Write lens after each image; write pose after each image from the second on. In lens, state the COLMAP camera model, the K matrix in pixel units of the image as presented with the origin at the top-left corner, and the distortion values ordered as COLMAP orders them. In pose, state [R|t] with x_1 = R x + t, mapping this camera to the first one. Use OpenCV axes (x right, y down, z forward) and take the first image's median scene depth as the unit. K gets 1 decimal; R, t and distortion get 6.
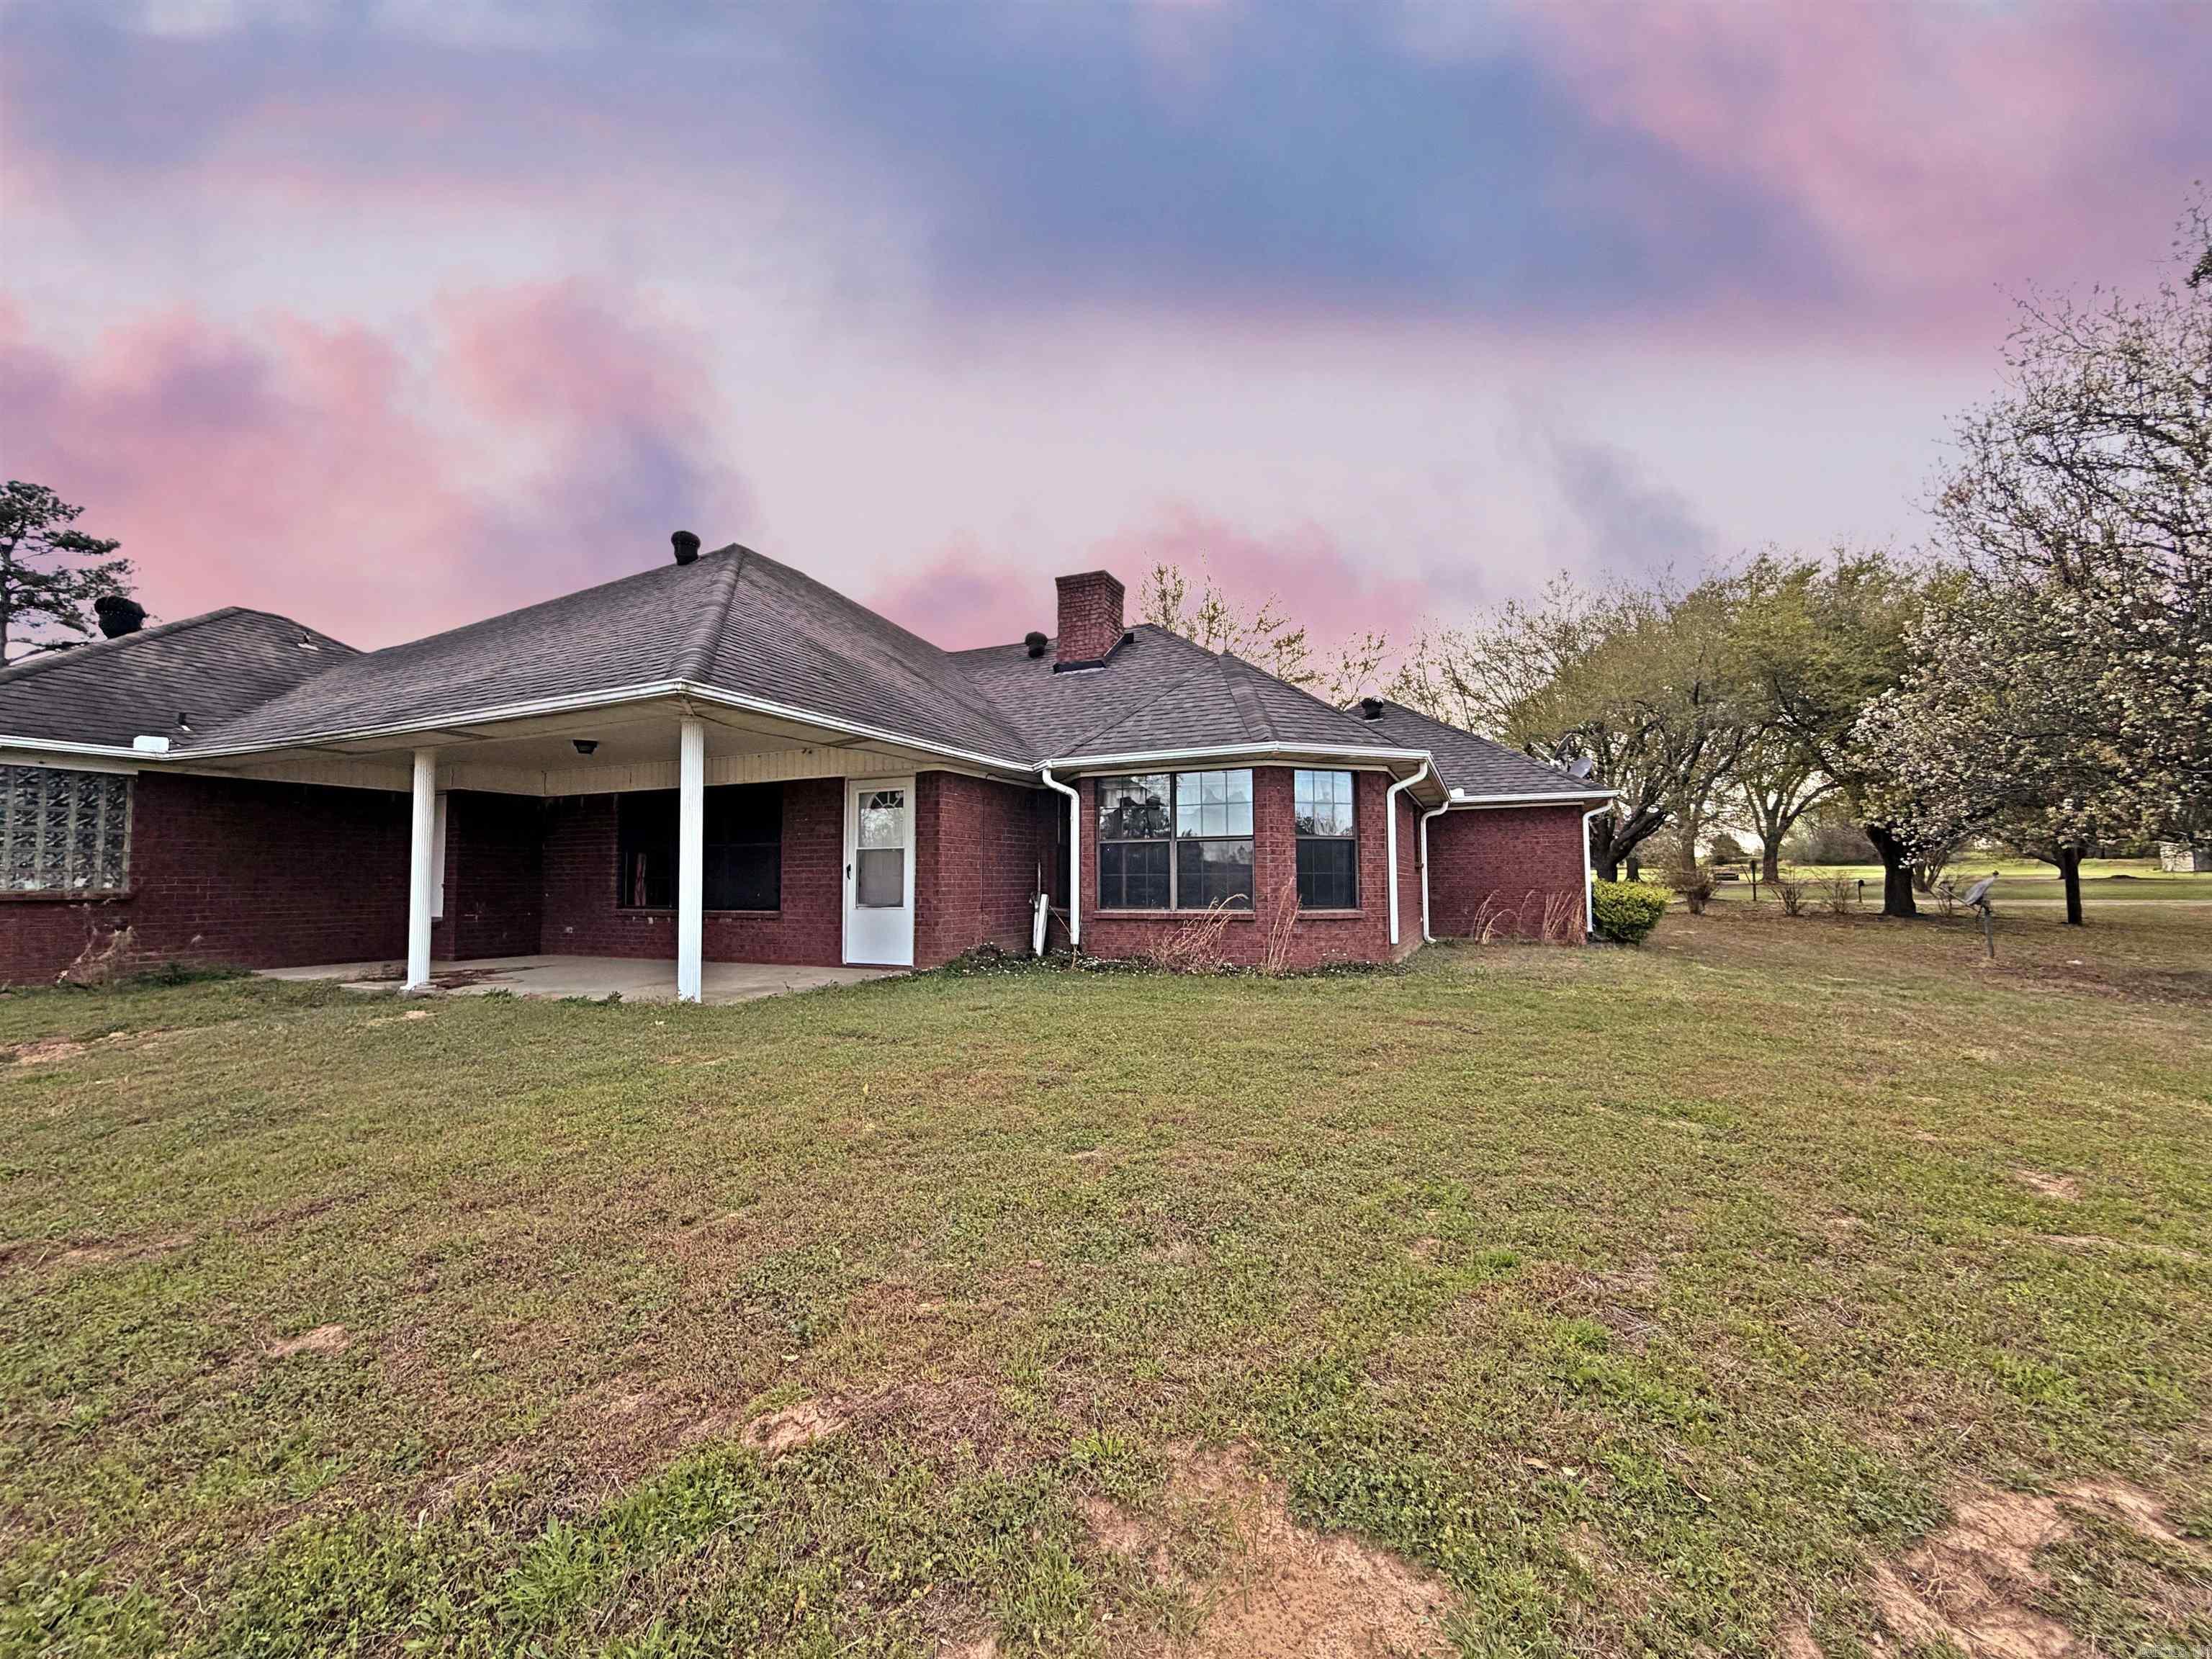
lens RADIAL K [[881.8, 0, 1103.7], [0, 881.8, 833.8], [0, 0, 1]] dist [-0.001356, 0.000019]
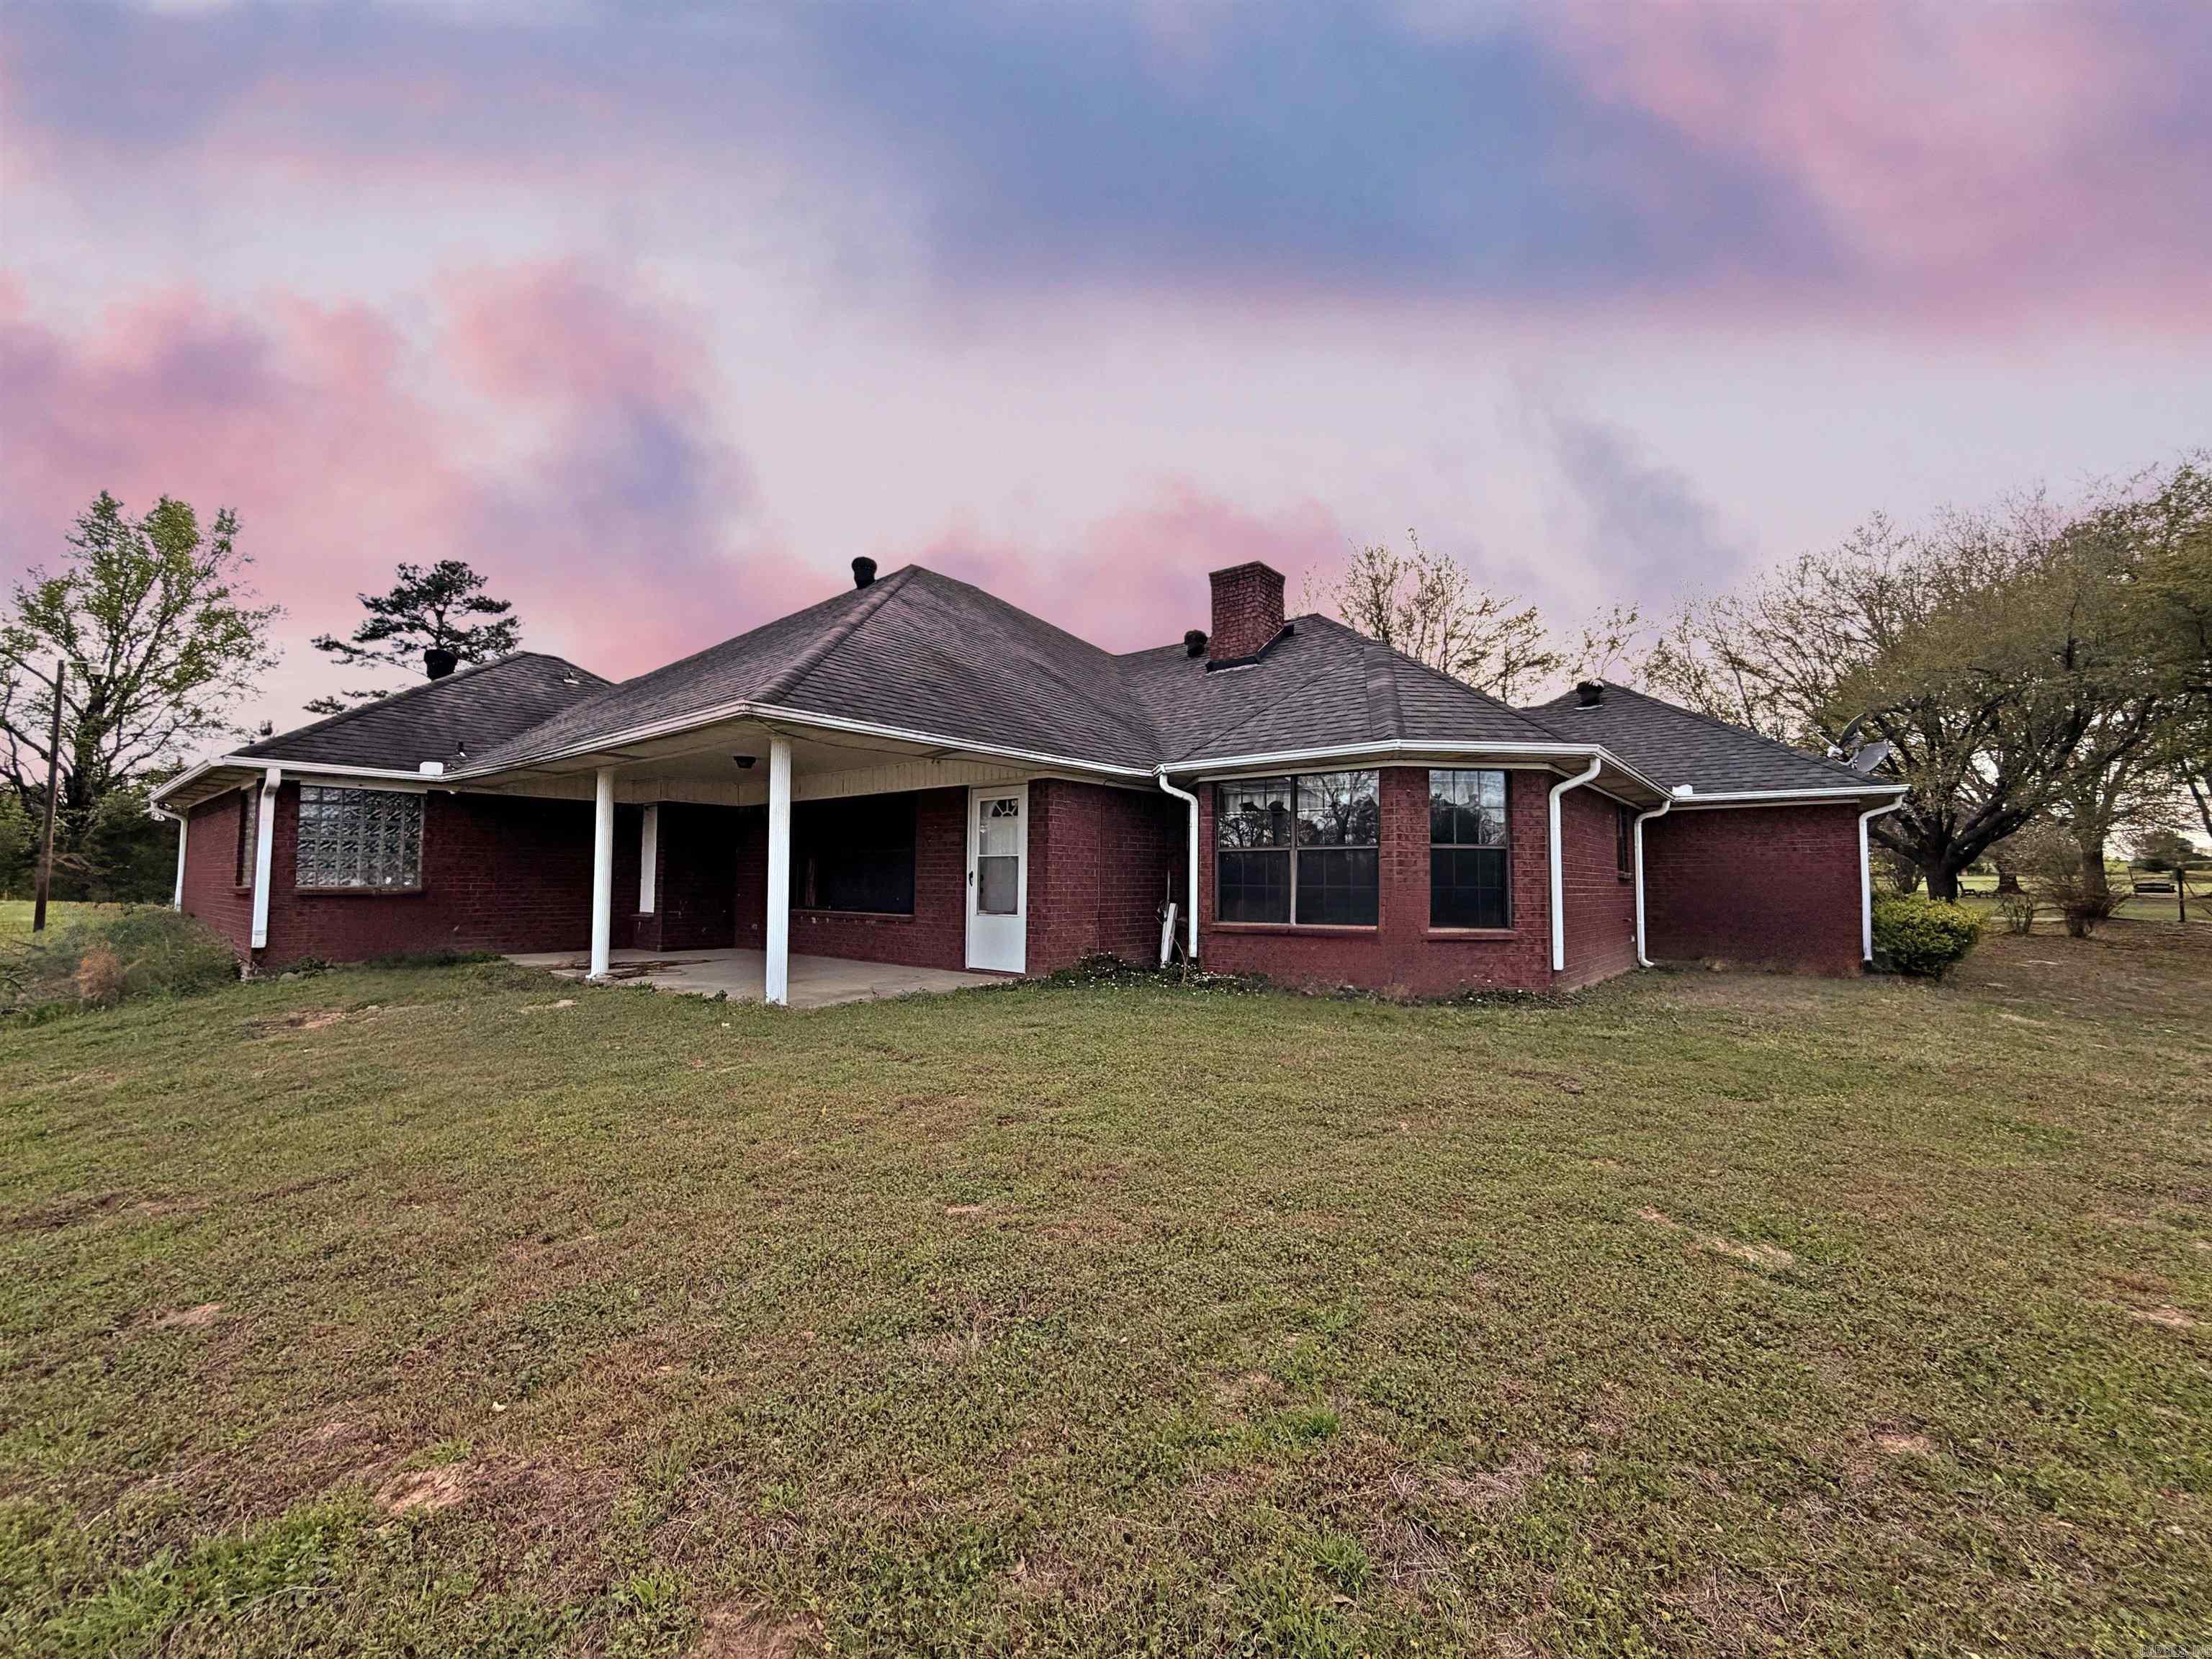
lens RADIAL K [[881.8, 0, 1105.1], [0, 881.8, 833.5], [0, 0, 1]] dist [-0.001356, 0.000019]
pose [[0.964466, -0.001193, -0.264206, 0.133135], [0.001716, 0.999997, 0.001749, -0.010716], [0.264203, -0.002140, 0.964465, 0.056245]]
